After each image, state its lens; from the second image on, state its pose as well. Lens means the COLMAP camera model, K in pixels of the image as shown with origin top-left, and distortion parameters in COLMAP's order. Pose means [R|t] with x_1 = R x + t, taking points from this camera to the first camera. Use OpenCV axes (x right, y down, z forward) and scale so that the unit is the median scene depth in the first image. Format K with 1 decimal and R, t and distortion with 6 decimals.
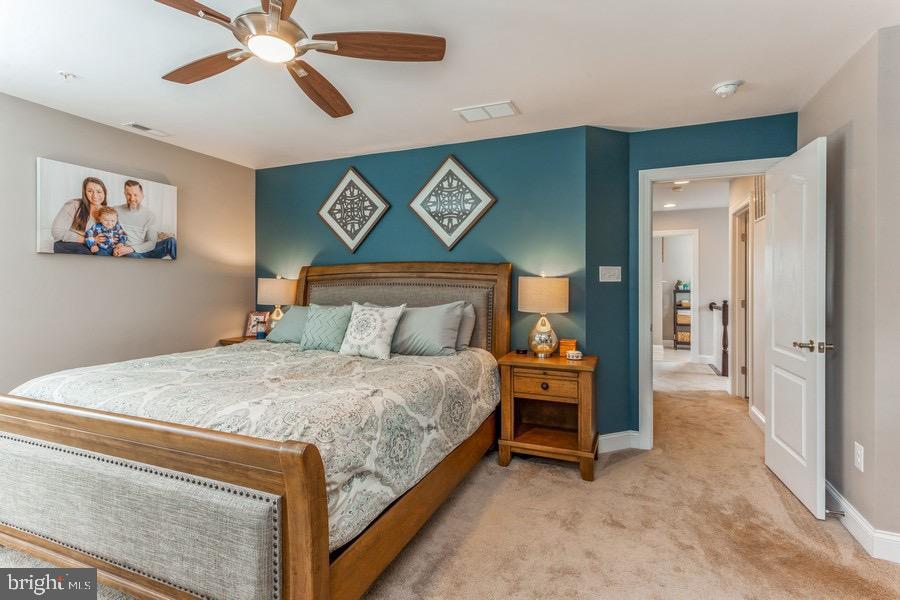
lens RADIAL K [[428.9, 0, 444.7], [0, 428.9, 290.9], [0, 0, 1]] dist [0.022870, 0.002383]
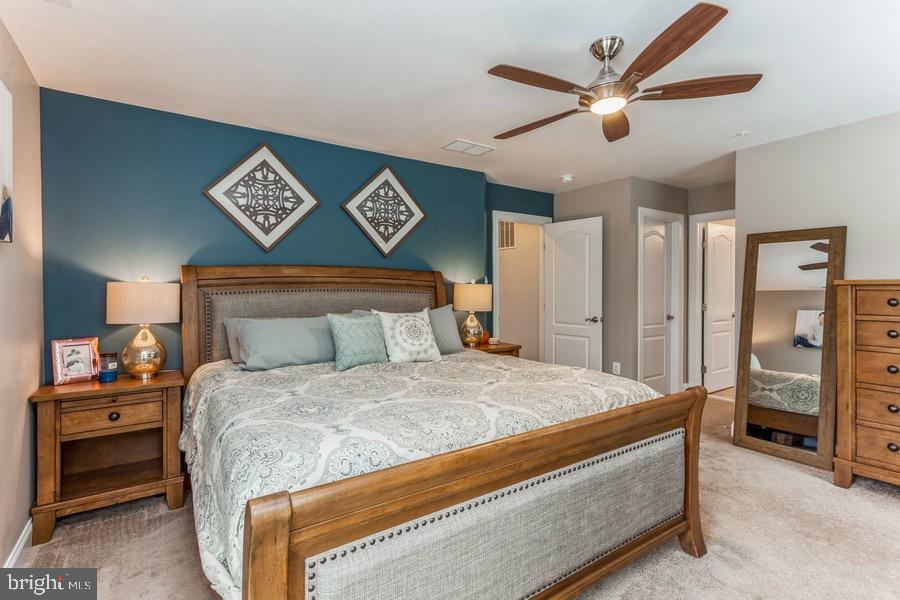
lens RADIAL K [[428.9, 0, 436.7], [0, 428.9, 301.1], [0, 0, 1]] dist [0.022870, 0.002383]
pose [[0.565296, -0.026026, 0.824478, -0.775027], [0.017154, 0.999657, 0.019795, -0.006455], [-0.824710, 0.002953, 0.565548, 0.311124]]
